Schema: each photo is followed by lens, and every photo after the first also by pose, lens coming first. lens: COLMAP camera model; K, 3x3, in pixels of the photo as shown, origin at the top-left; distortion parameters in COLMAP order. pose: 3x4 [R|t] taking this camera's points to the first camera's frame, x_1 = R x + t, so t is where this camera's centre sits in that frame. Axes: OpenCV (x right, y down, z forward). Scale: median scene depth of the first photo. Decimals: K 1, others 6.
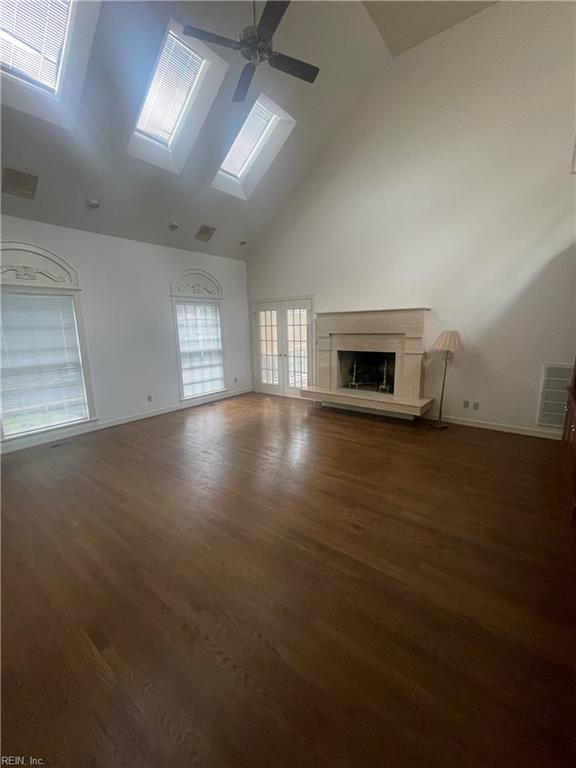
lens RADIAL K [[311.4, 0, 289.2], [0, 311.4, 385.4], [0, 0, 1]] dist [-0.007486, -0.000154]
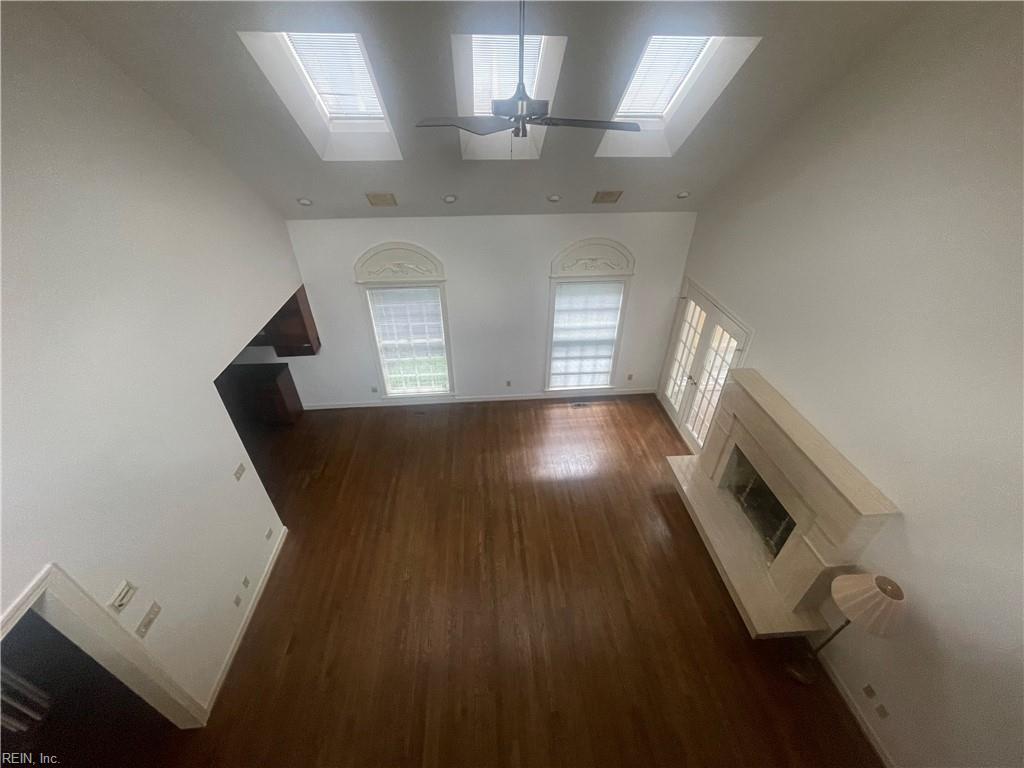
lens RADIAL K [[415.1, 0, 513.9], [0, 415.1, 387.2], [0, 0, 1]] dist [-0.007486, -0.000154]
pose [[0.676662, 0.436366, -0.593054, 0.331650], [-0.155413, 0.871958, 0.464259, -0.580574], [0.719705, -0.221978, 0.657837, 0.213648]]
